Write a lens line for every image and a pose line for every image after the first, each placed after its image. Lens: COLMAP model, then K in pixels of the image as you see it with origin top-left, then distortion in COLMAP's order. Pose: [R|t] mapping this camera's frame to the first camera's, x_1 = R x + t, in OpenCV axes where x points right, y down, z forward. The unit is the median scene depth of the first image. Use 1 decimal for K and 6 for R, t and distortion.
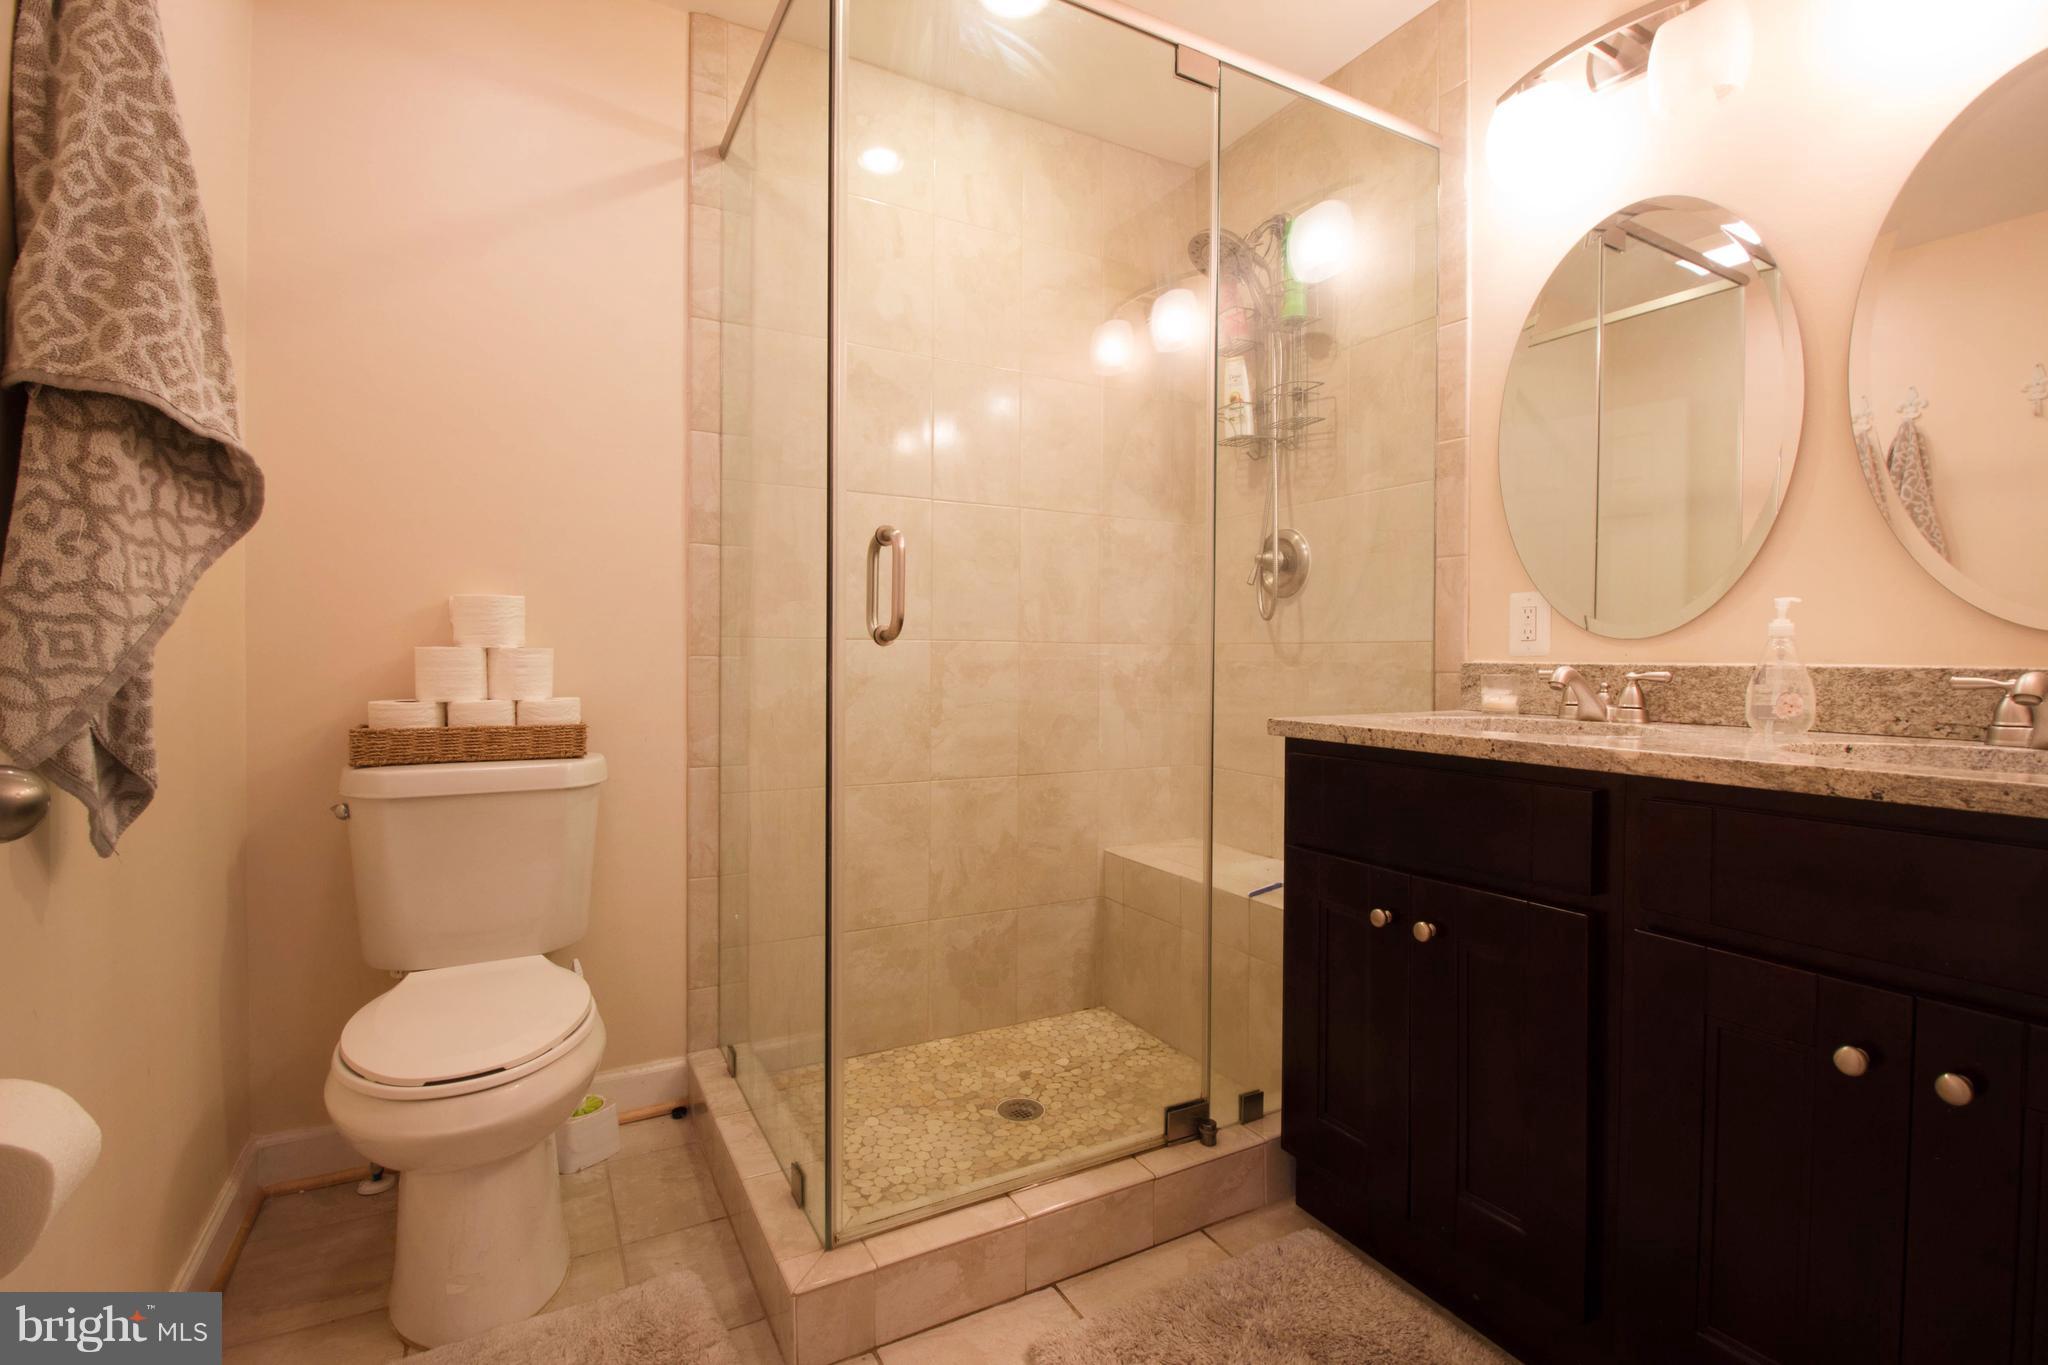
lens RADIAL K [[939.9, 0, 1024.0], [0, 939.9, 682.5], [0, 0, 1]] dist [-0.001070, -0.014982]
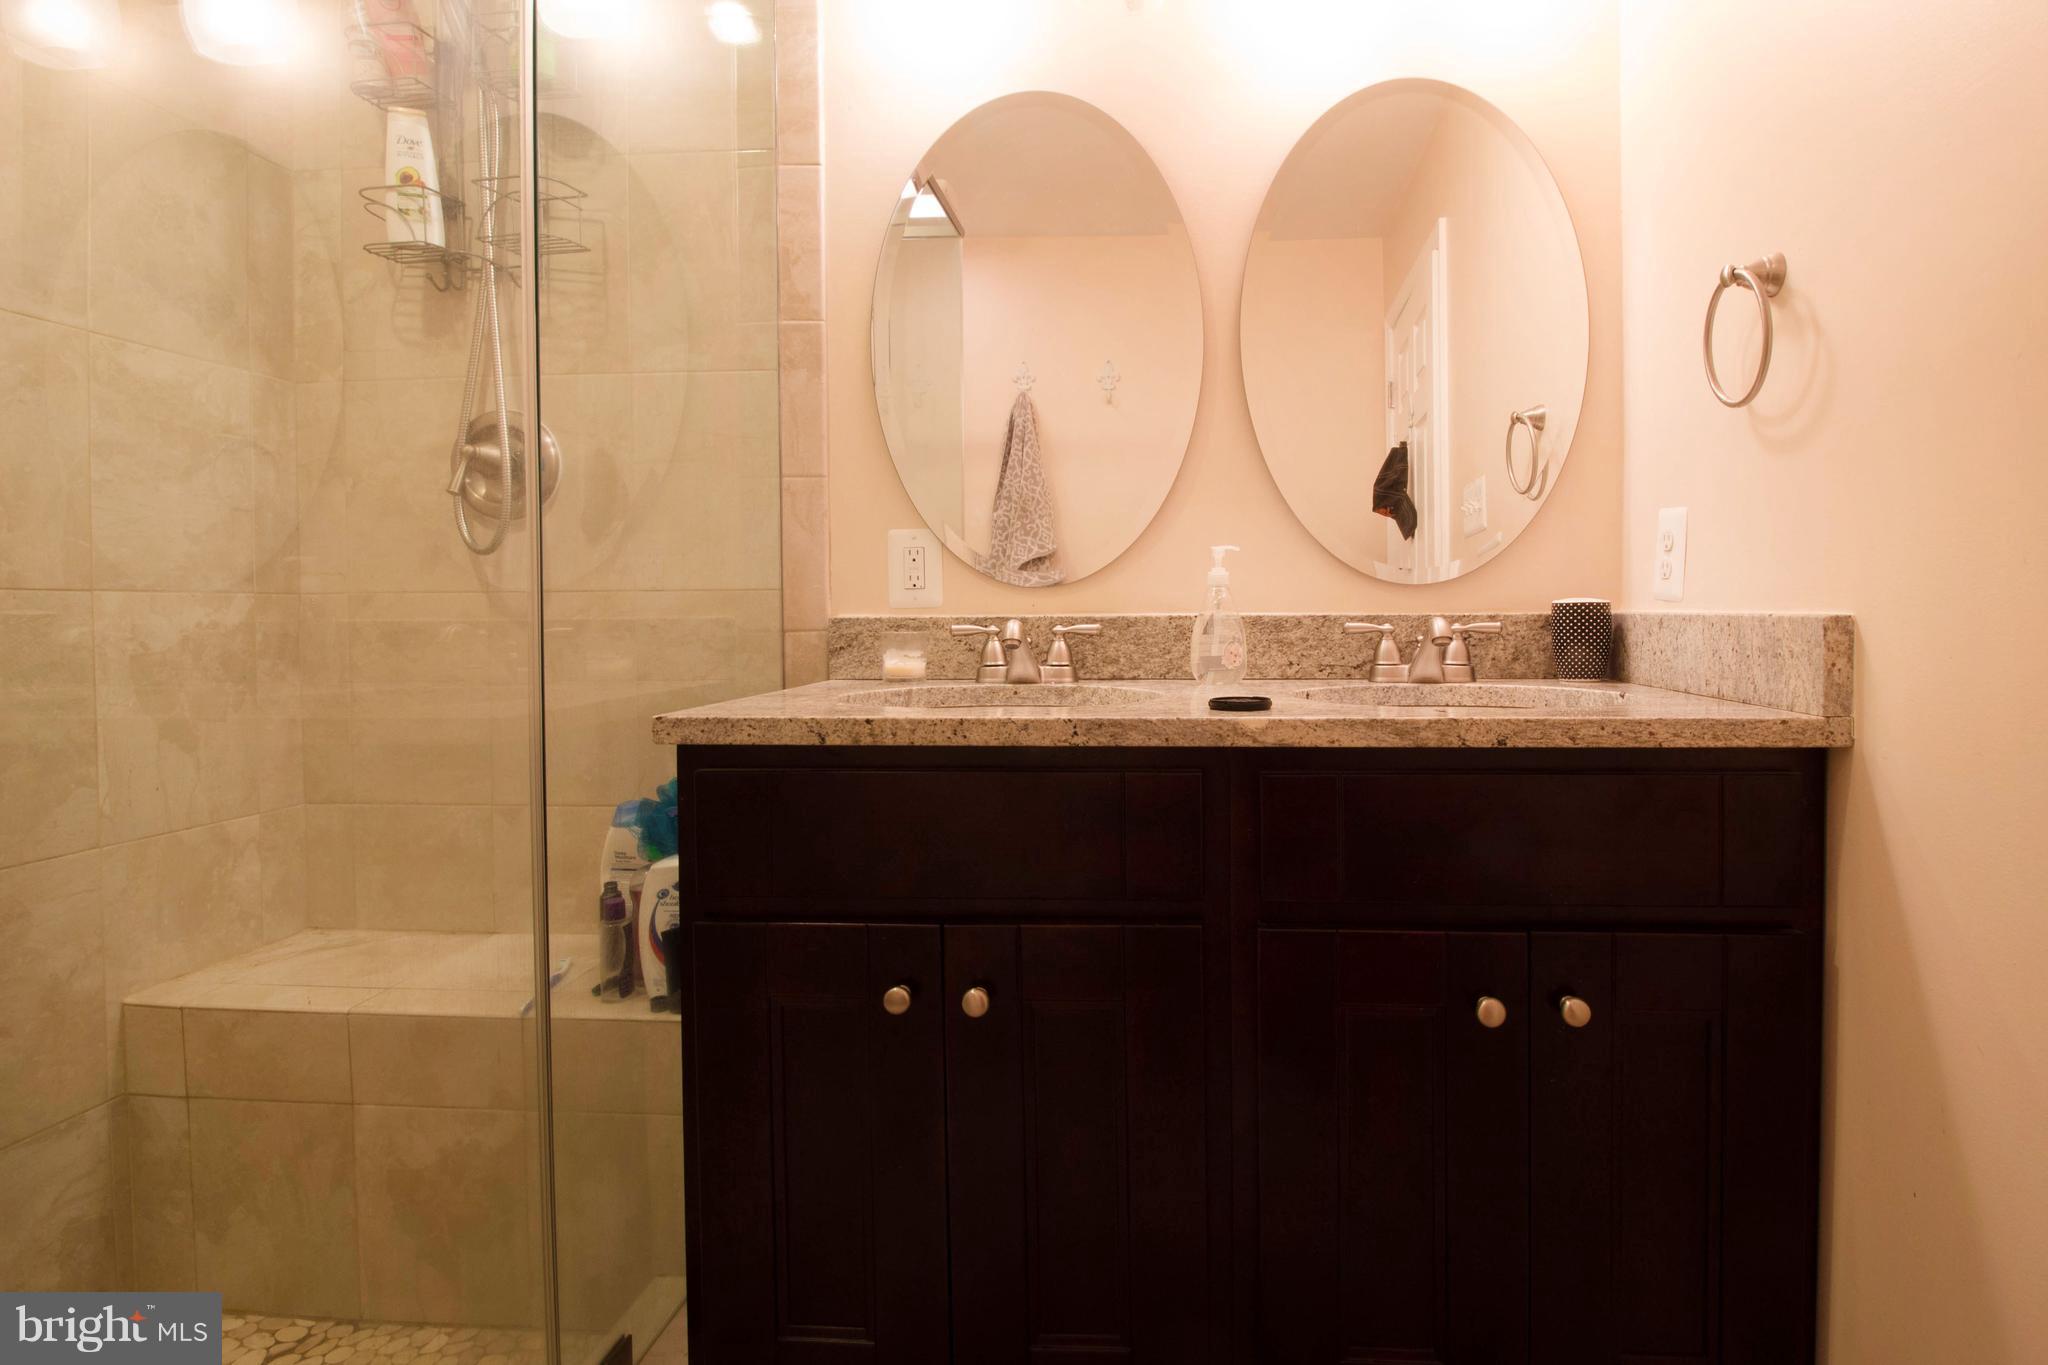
lens RADIAL K [[1044.5, 0, 1128.7], [0, 1044.5, 632.6], [0, 0, 1]] dist [0.001772, -0.012980]
pose [[0.535674, -0.028489, 0.843944, -0.121131], [0.033026, 0.999373, 0.012774, -0.011981], [-0.843779, 0.021029, 0.536279, 0.351456]]
